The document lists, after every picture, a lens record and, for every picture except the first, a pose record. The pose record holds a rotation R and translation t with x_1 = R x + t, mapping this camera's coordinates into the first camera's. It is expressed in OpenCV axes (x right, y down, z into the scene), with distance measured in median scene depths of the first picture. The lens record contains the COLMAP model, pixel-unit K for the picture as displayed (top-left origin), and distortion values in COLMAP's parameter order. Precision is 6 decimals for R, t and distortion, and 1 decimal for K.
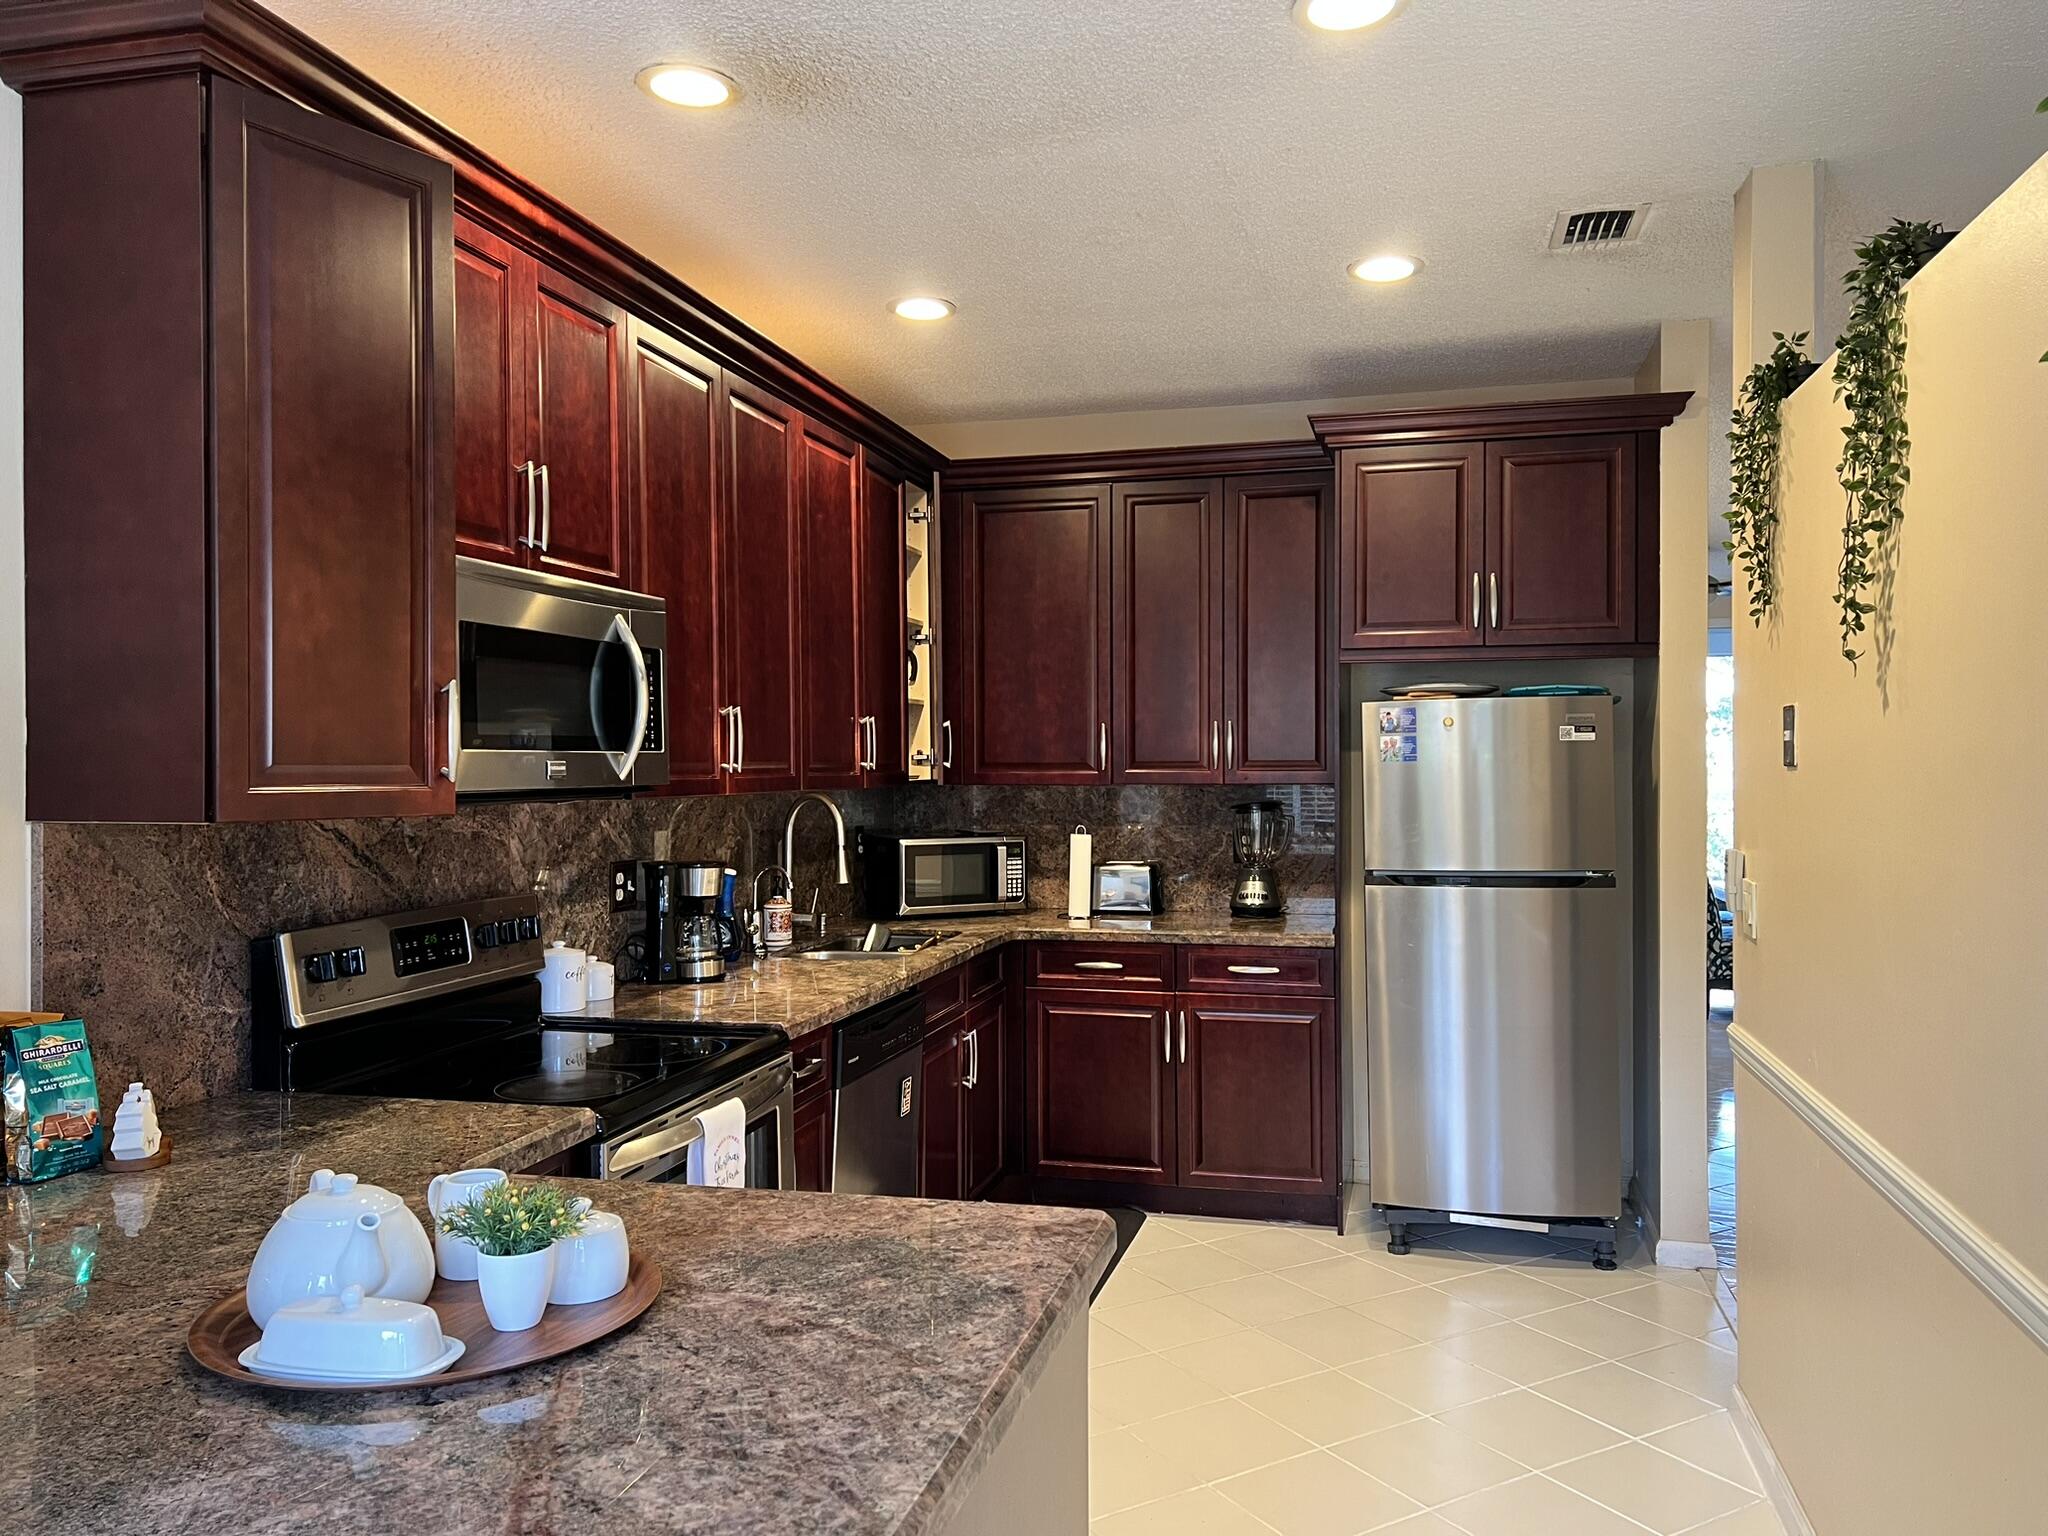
lens RADIAL K [[1534.7, 0, 1032.0], [0, 1534.7, 760.3], [0, 0, 1]] dist [0.073536, -0.071302]
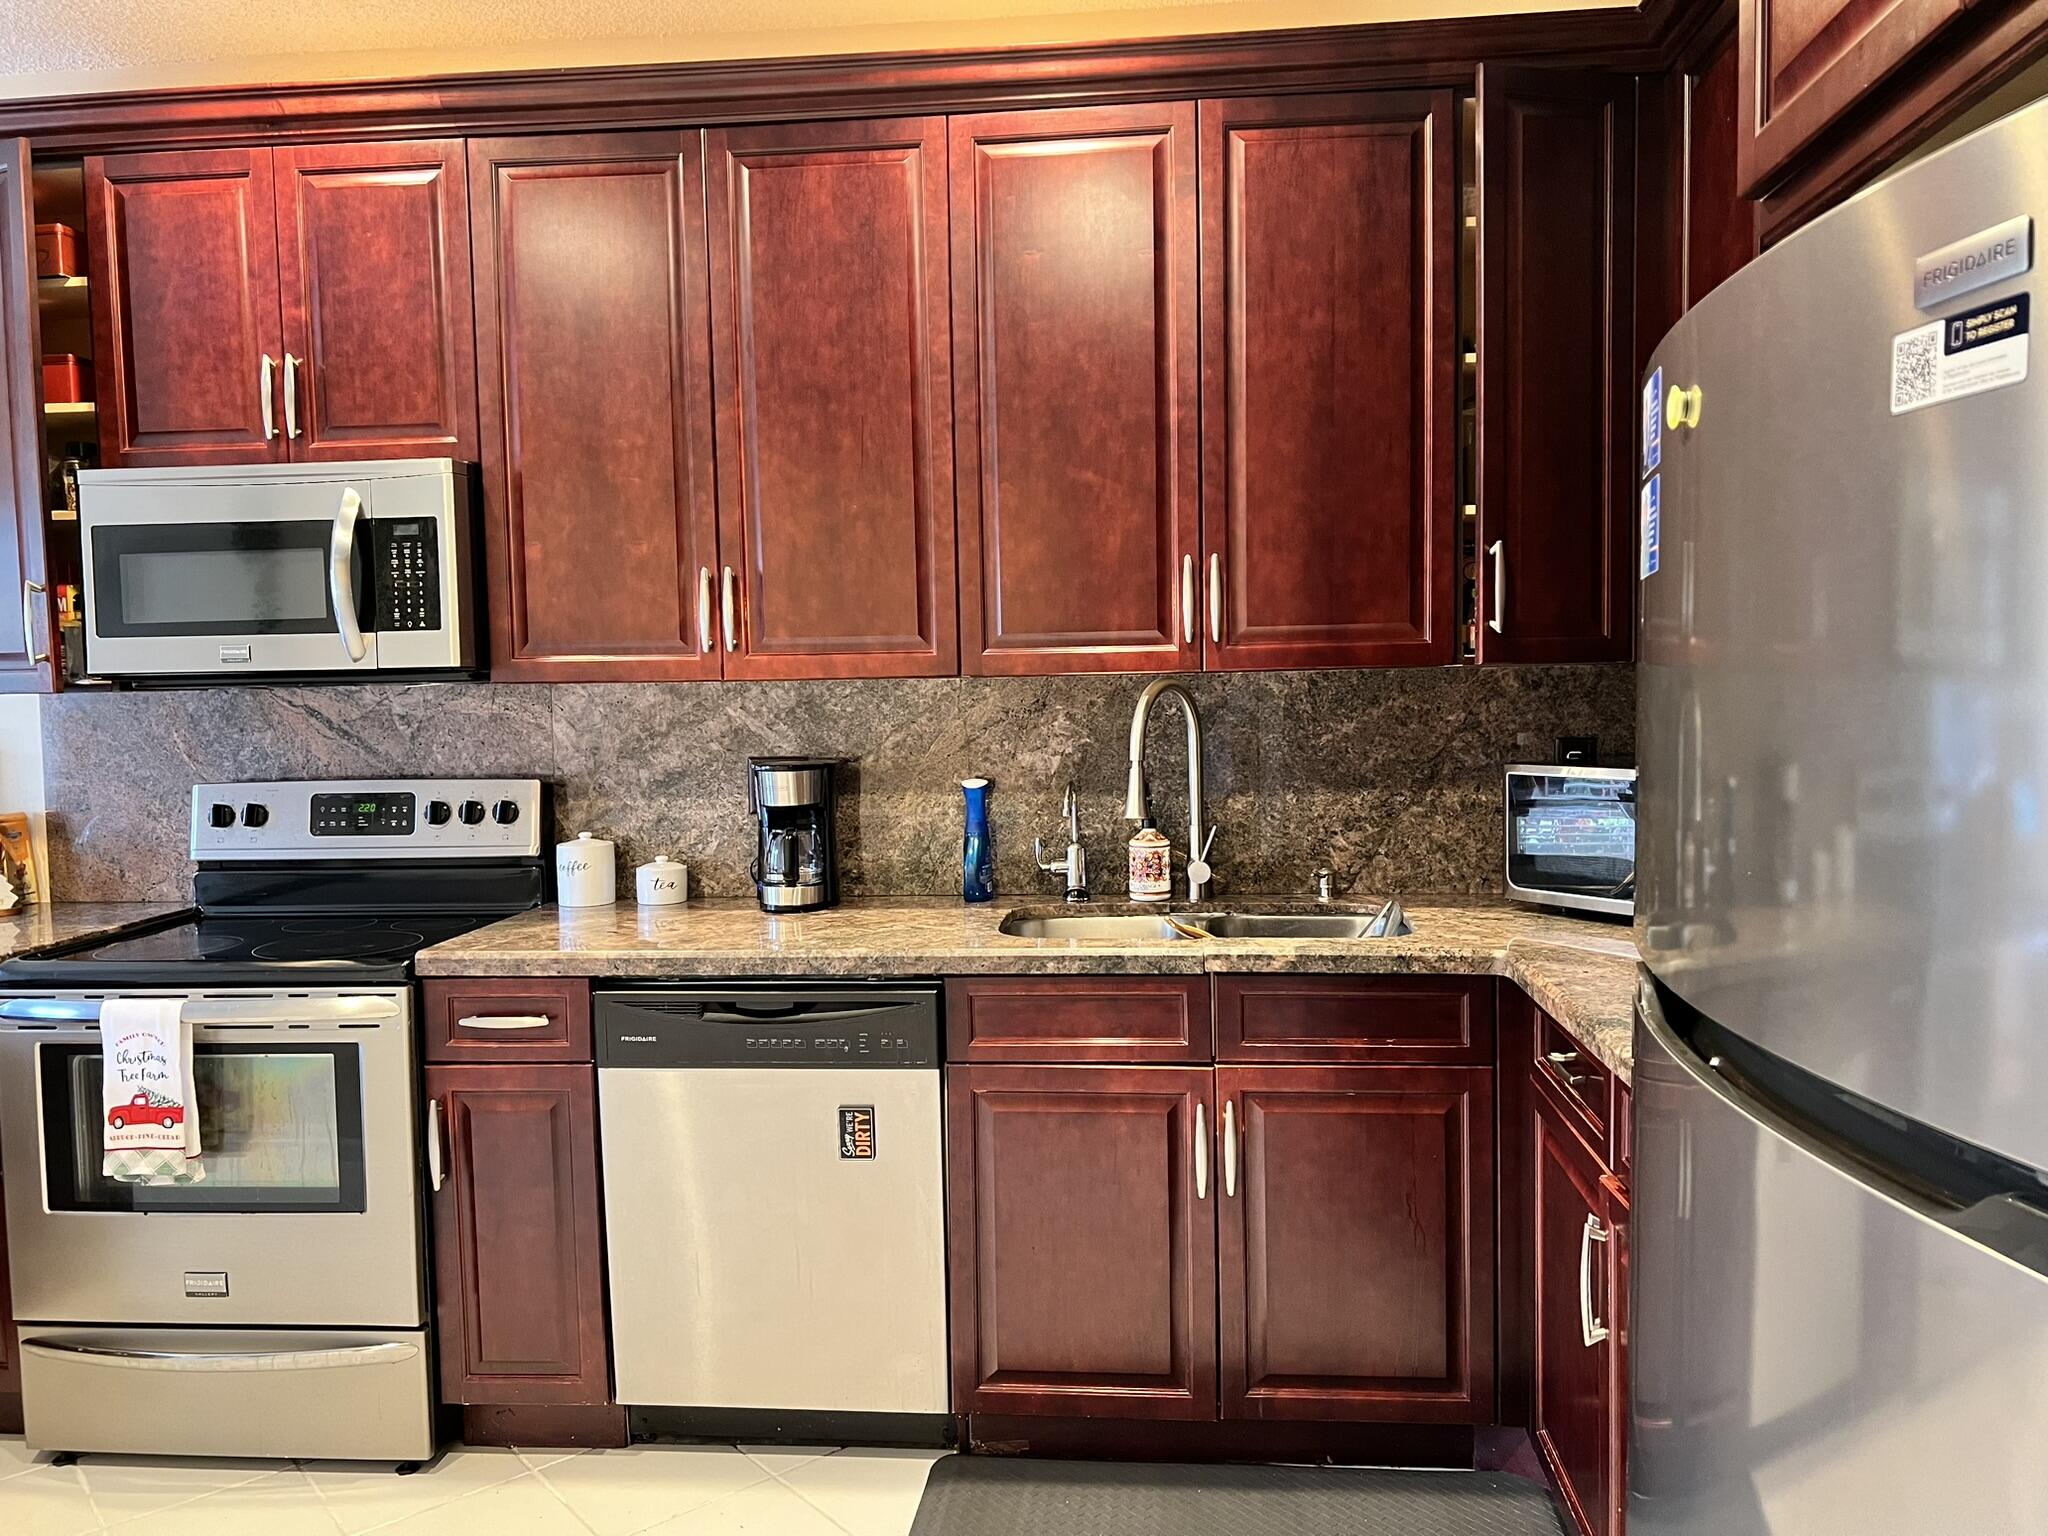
lens RADIAL K [[1534.7, 0, 1032.0], [0, 1534.7, 760.3], [0, 0, 1]] dist [0.073536, -0.071302]
pose [[0.142708, 0.055024, -0.988234, 0.777357], [0.019476, 0.998104, 0.058386, 0.026385], [0.989573, -0.027579, 0.141366, 1.323294]]
